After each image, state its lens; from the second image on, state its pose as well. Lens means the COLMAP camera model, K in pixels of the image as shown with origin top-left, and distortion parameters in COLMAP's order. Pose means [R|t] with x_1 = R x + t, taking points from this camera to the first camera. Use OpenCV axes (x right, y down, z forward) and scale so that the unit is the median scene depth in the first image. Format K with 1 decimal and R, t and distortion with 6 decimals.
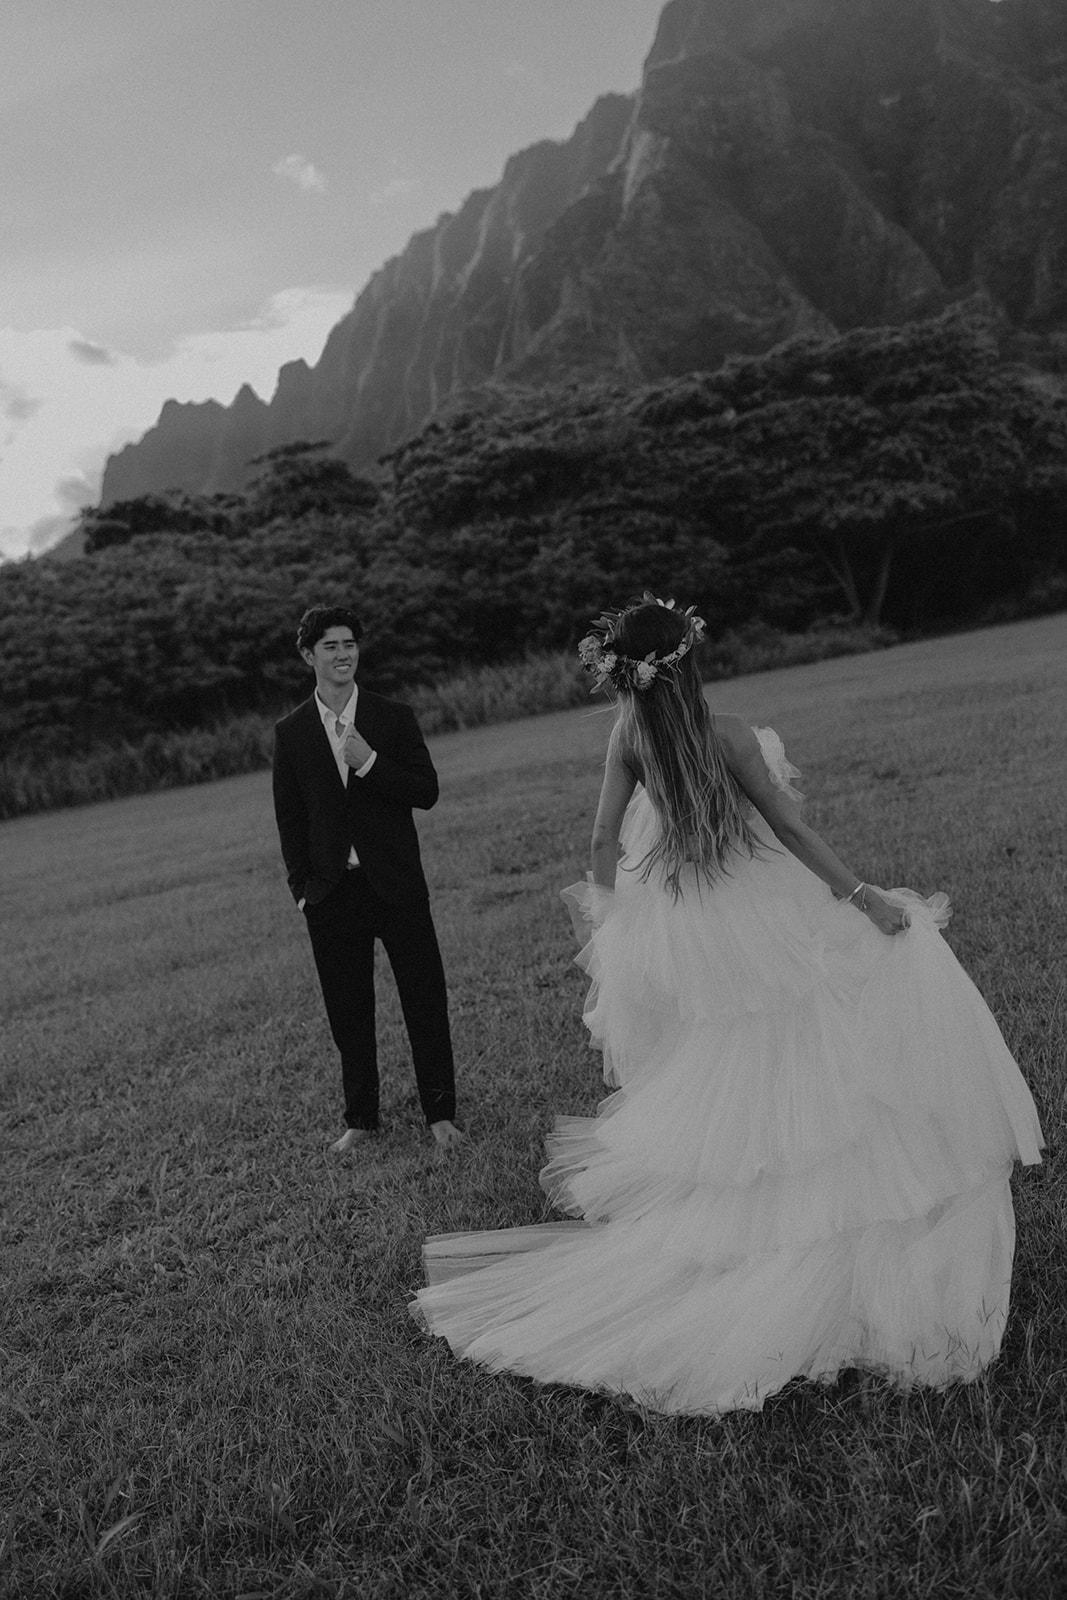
lens RADIAL K [[1540.1, 0, 472.5], [0, 1540.1, 746.8], [0, 0, 1]] dist [-0.003549, -0.011909]
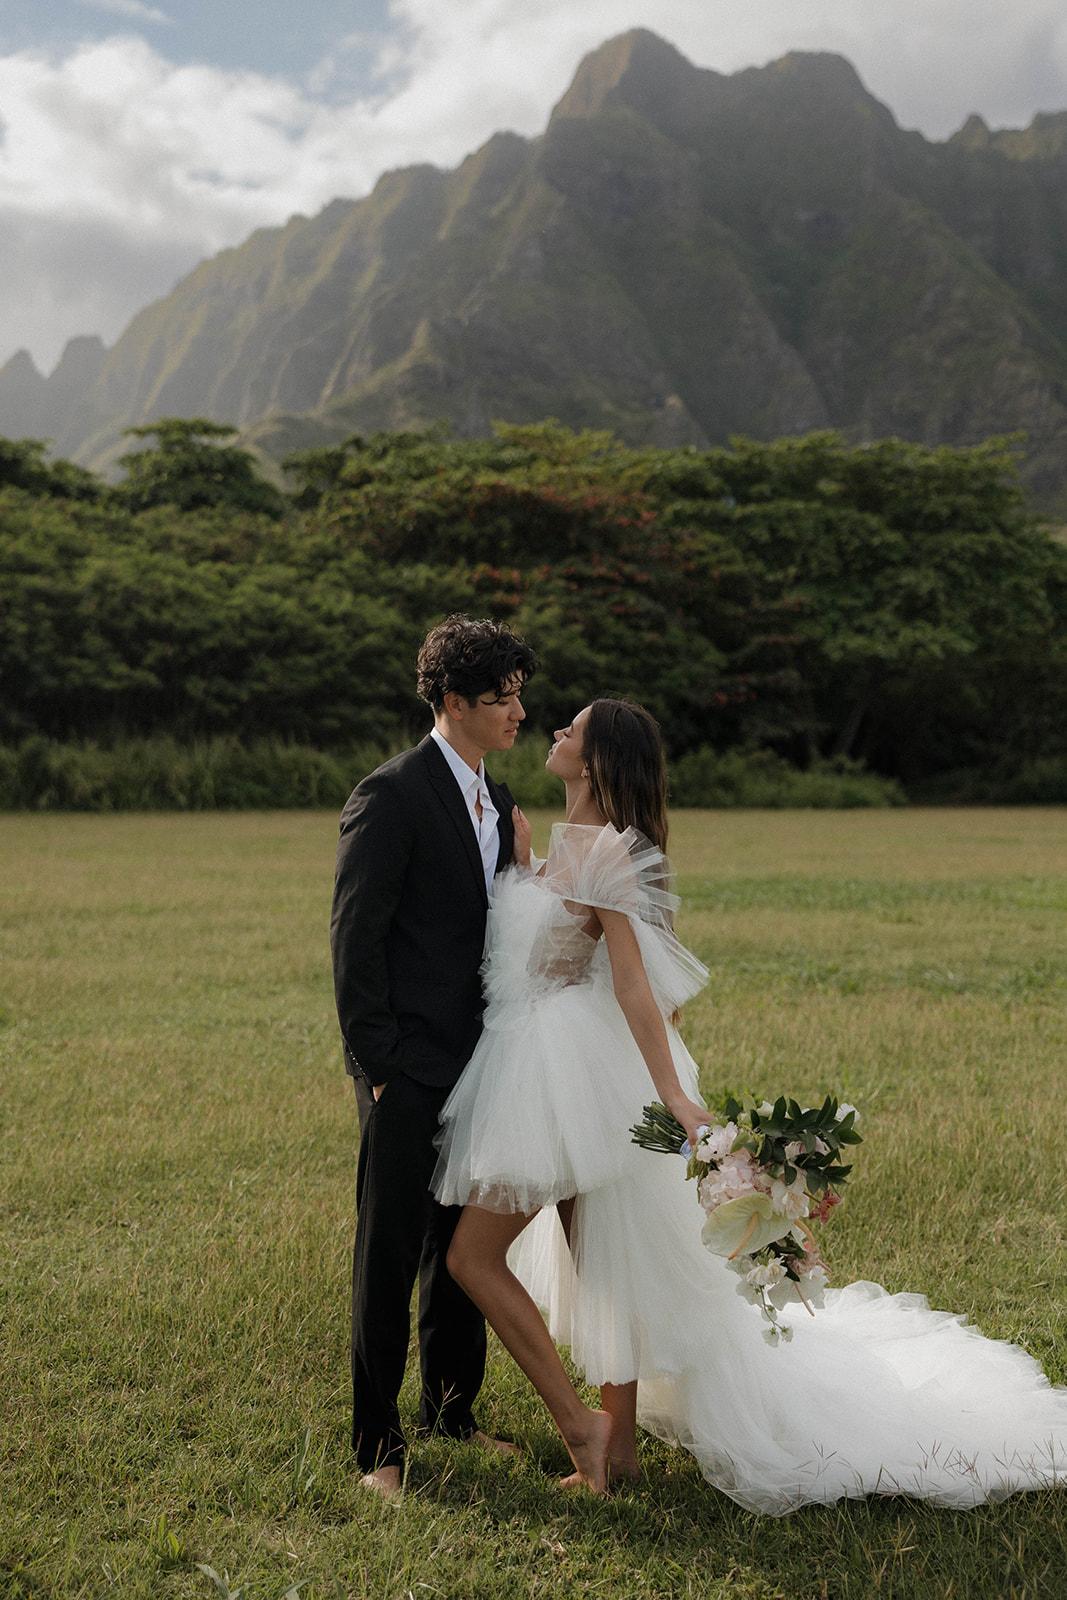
lens RADIAL K [[1793.2, 0, 519.6], [0, 1793.2, 700.8], [0, 0, 1]] dist [0.005625, -0.001045]
pose [[0.966245, 0.201327, 0.160743, -0.091458], [-0.186722, 0.977160, -0.101457, 0.015119], [-0.177498, 0.068018, 0.981768, 0.057070]]
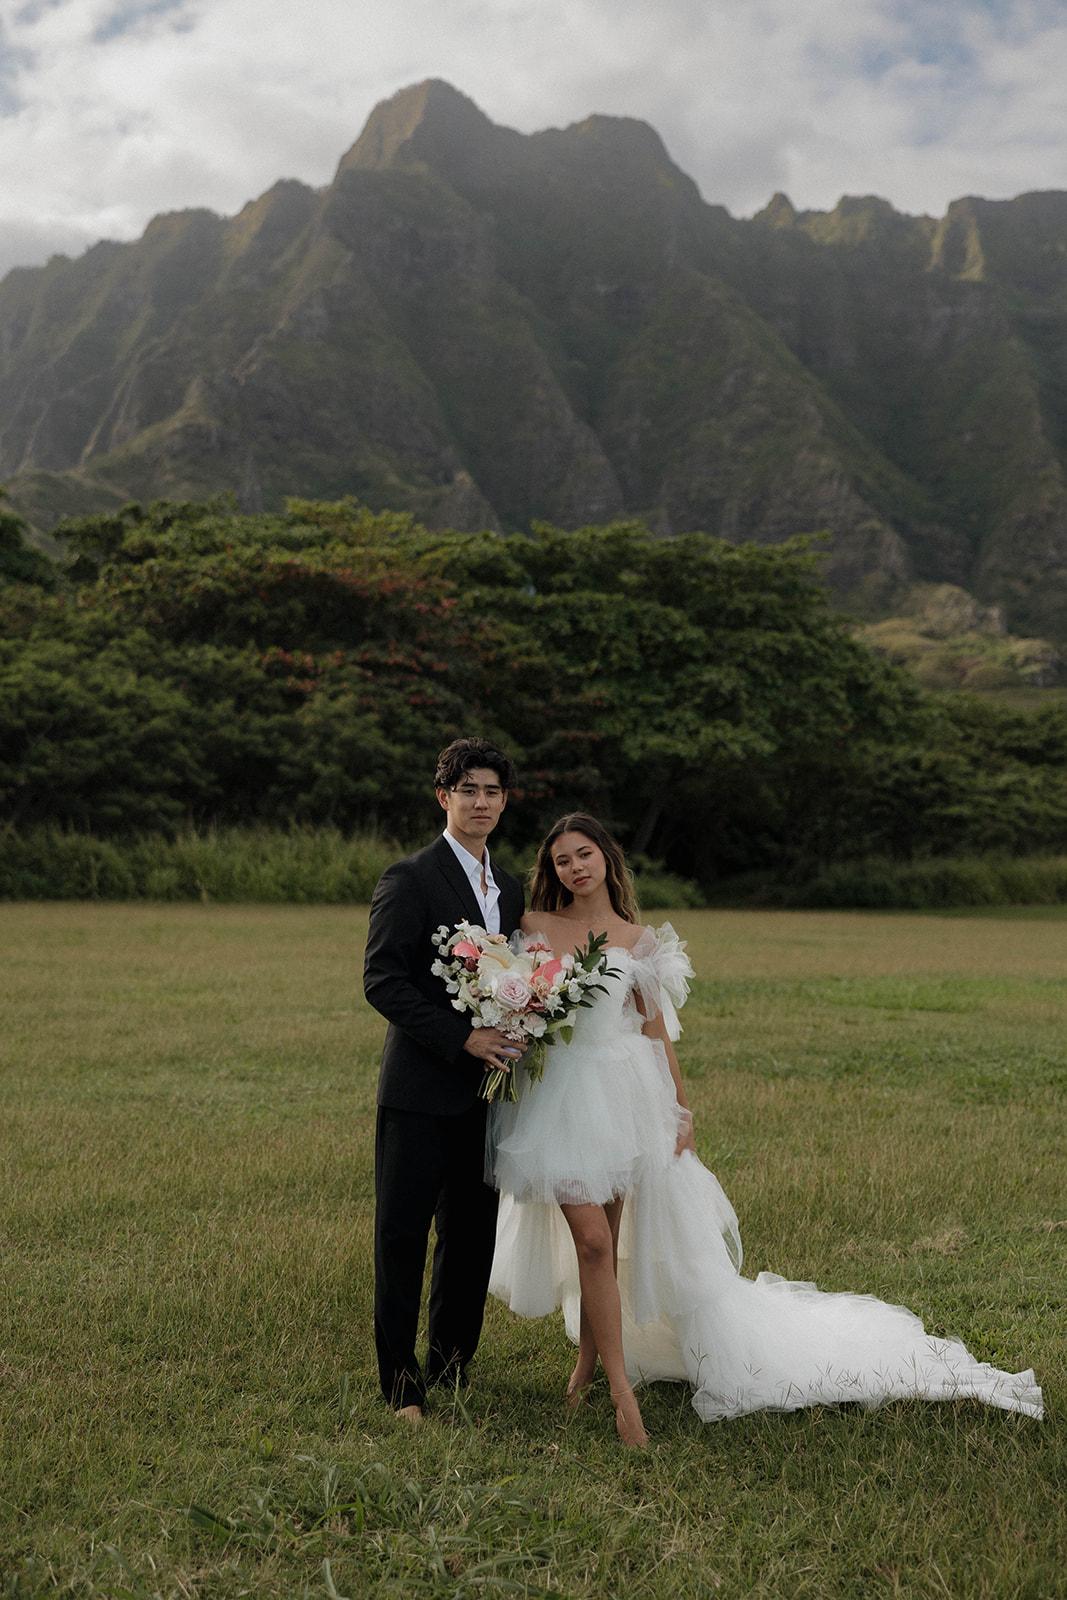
lens RADIAL K [[1908.3, 0, 531.8], [0, 1908.3, 789.2], [0, 0, 1]] dist [0.004929, -0.012046]
pose [[0.933292, 0.224325, 0.280437, -0.104345], [-0.195441, 0.972404, -0.127411, 0.018478], [-0.301280, 0.064103, 0.951379, 0.037896]]
